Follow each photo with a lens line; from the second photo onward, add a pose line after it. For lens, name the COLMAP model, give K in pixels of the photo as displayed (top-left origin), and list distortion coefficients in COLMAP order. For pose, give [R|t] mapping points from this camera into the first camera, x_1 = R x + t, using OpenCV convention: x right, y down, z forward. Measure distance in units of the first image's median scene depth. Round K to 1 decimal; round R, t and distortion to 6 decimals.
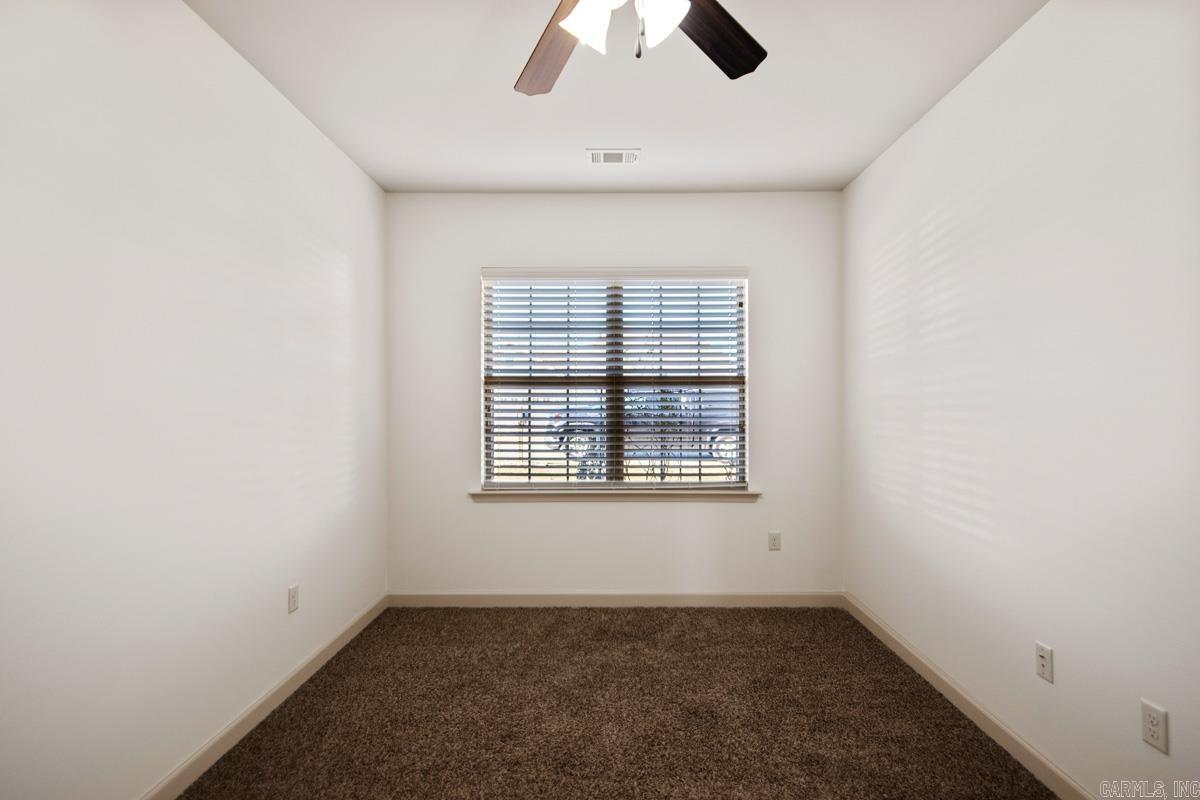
lens RADIAL K [[656.2, 0, 602.5], [0, 656.2, 429.3], [0, 0, 1]] dist [0.004110, 0.000229]
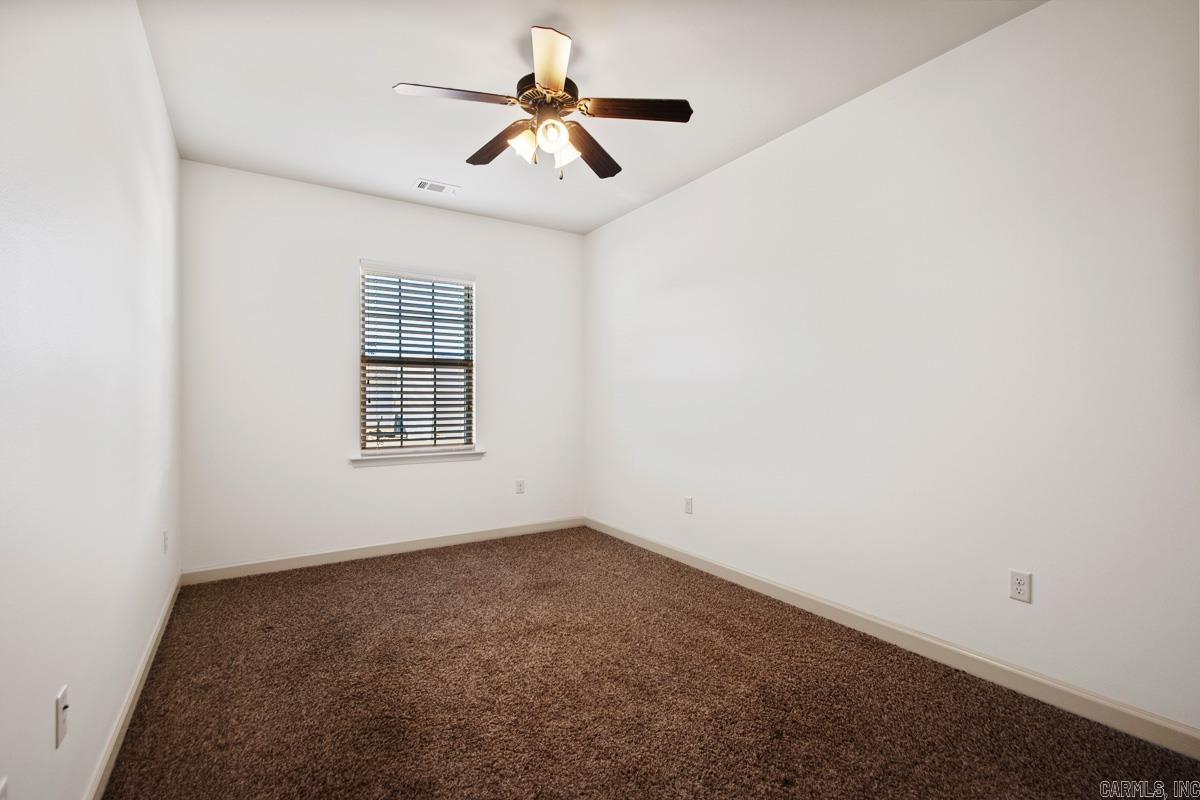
lens RADIAL K [[541.1, 0, 600.0], [0, 541.1, 400.0], [0, 0, 1]] dist [0.000850, -0.000128]
pose [[0.836053, -0.000681, 0.548649, -0.227272], [0.002903, 0.999991, -0.003183, 0.000743], [-0.548641, 0.004254, 0.836047, -0.004109]]
